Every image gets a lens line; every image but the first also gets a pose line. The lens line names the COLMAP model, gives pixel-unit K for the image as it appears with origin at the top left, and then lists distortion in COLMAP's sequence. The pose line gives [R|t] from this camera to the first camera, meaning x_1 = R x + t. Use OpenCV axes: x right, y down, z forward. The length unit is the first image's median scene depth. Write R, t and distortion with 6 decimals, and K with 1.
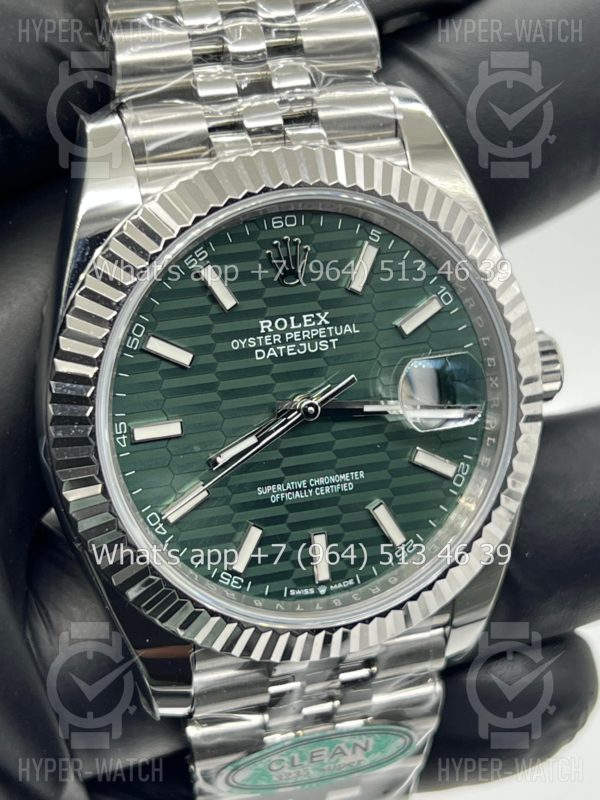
lens RADIAL K [[1827.5, 0, 291.8], [0, 1827.5, 393.0], [0, 0, 1]] dist [0.334215, 0.000000]
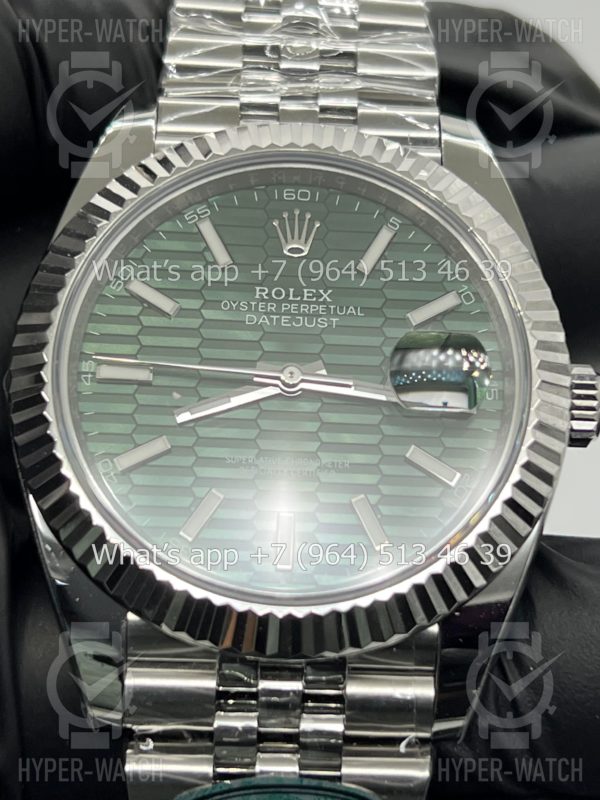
lens RADIAL K [[1827.5, 0, 299.5], [0, 1827.5, 394.4], [0, 0, 1]] dist [0.334215, 0.000000]
pose [[0.962663, 0.063343, -0.263187, 0.253838], [-0.161767, 0.914159, -0.371678, 0.355513], [0.217051, 0.400375, 0.890274, 0.181284]]
